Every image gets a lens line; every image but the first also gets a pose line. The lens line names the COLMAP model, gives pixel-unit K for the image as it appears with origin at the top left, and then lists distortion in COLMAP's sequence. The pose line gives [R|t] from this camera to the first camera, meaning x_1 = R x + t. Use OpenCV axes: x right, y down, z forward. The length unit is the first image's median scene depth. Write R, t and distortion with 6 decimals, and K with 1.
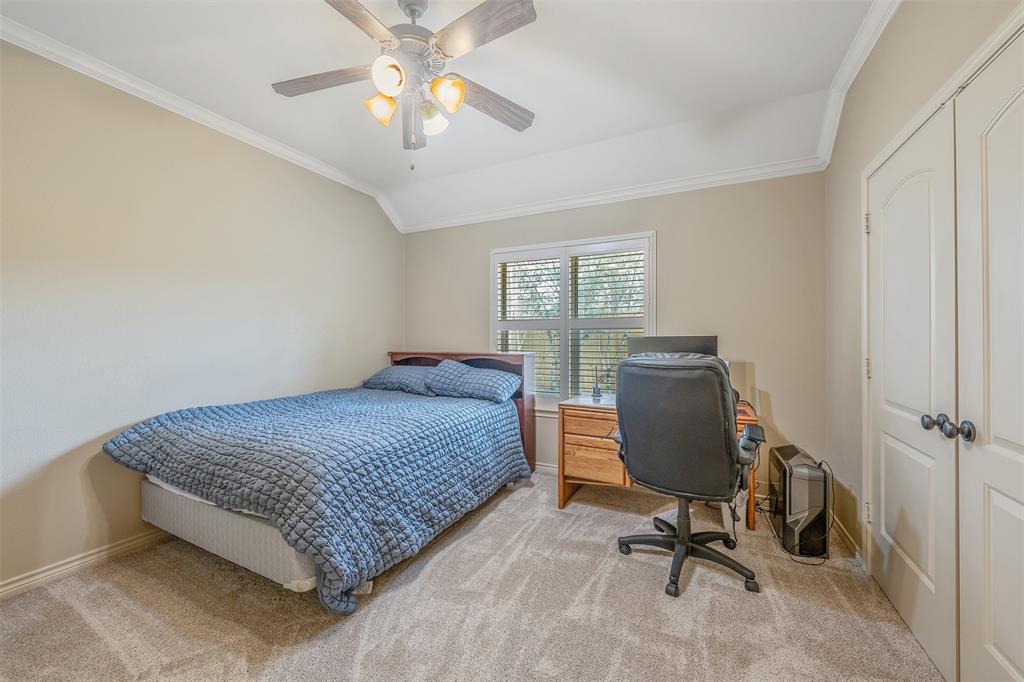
lens RADIAL K [[393.1, 0, 506.8], [0, 393.1, 339.8], [0, 0, 1]] dist [-0.001450, 0.000734]
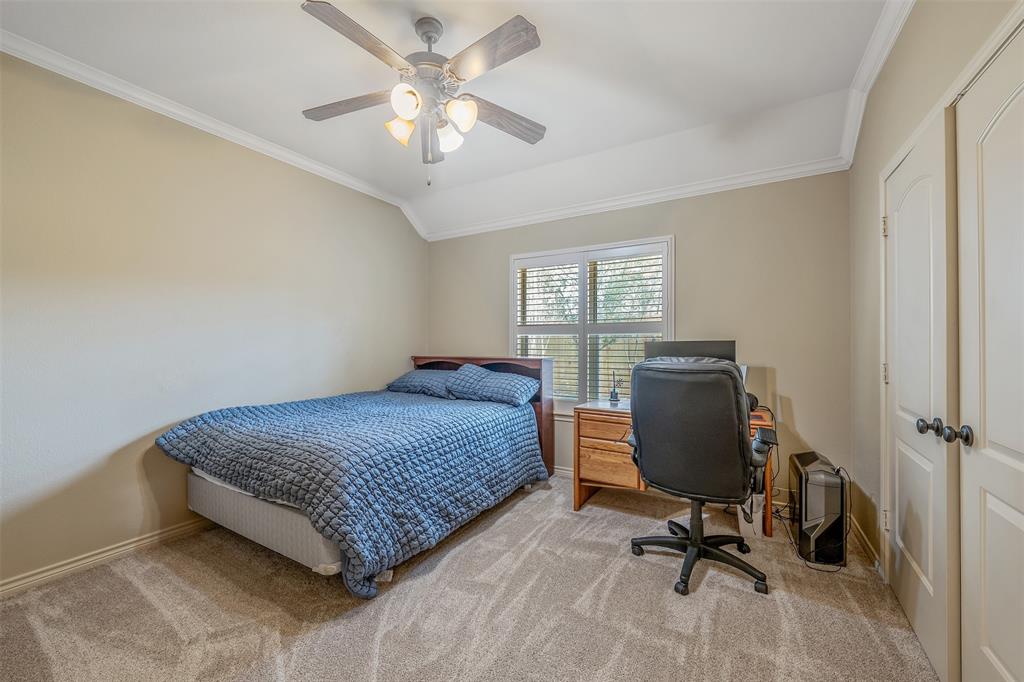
lens RADIAL K [[393.1, 0, 503.7], [0, 393.1, 343.8], [0, 0, 1]] dist [-0.001450, 0.000734]
pose [[0.997777, -0.000373, -0.066638, 0.029354], [0.000278, 0.999999, -0.001432, -0.000816], [0.066639, 0.001411, 0.997776, -0.046038]]
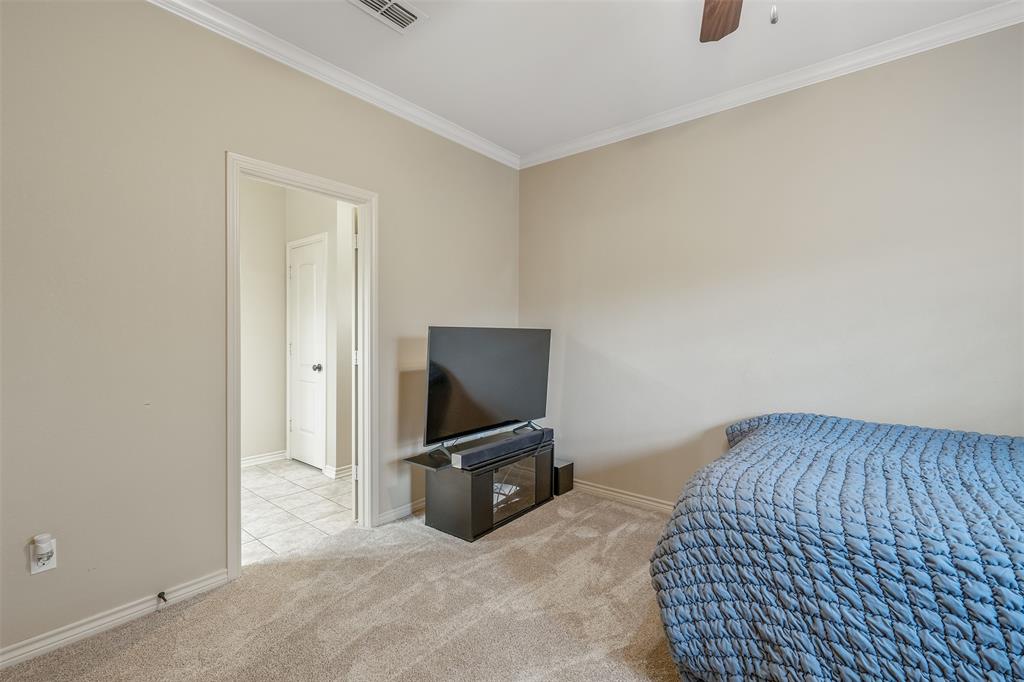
lens RADIAL K [[464.3, 0, 517.3], [0, 464.3, 337.3], [0, 0, 1]] dist [0.002227, -0.000240]
pose [[-0.227268, 0.010747, -0.973773, 0.420033], [-0.003213, 0.999925, 0.011786, -0.007745], [0.973827, 0.005808, -0.227217, 0.712955]]
